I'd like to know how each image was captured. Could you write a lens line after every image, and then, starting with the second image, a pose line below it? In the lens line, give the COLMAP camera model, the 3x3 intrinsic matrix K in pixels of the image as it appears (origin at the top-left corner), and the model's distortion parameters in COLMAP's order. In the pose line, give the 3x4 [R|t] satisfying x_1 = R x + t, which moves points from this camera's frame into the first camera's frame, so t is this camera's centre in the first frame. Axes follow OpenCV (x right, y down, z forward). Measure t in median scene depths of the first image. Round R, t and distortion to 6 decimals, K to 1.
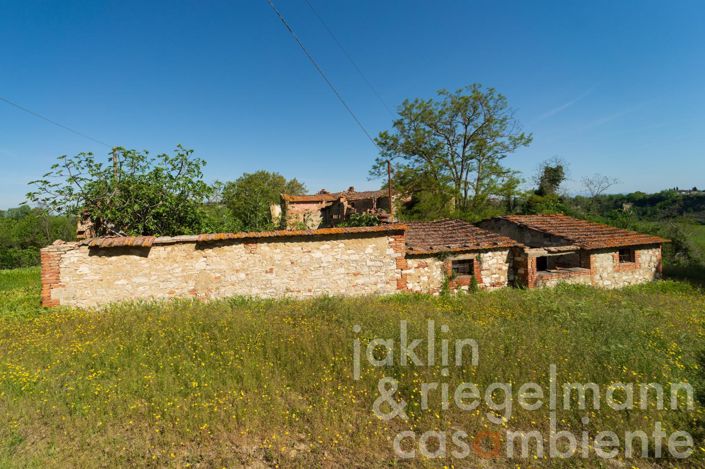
lens RADIAL K [[362.9, 0, 352.5], [0, 362.9, 234.5], [0, 0, 1]] dist [-0.001172, -0.000447]
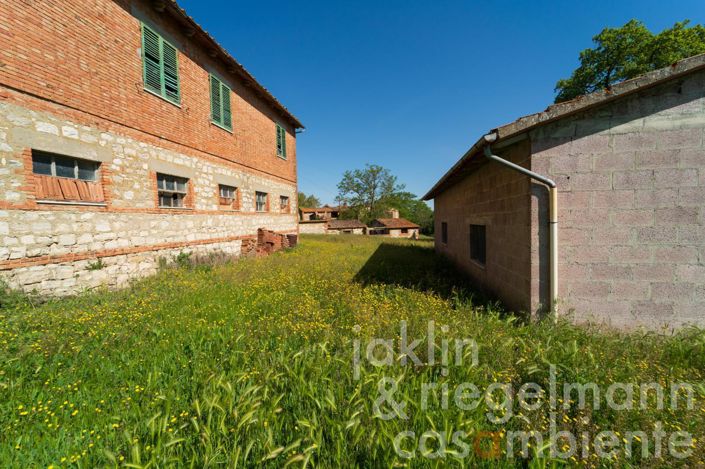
lens RADIAL K [[362.9, 0, 352.5], [0, 362.9, 234.5], [0, 0, 1]] dist [-0.001172, -0.000447]
pose [[0.999969, -0.000678, -0.007862, 0.412207], [0.000604, 0.999956, -0.009396, 0.154747], [0.007868, 0.009391, 0.999925, -2.857374]]
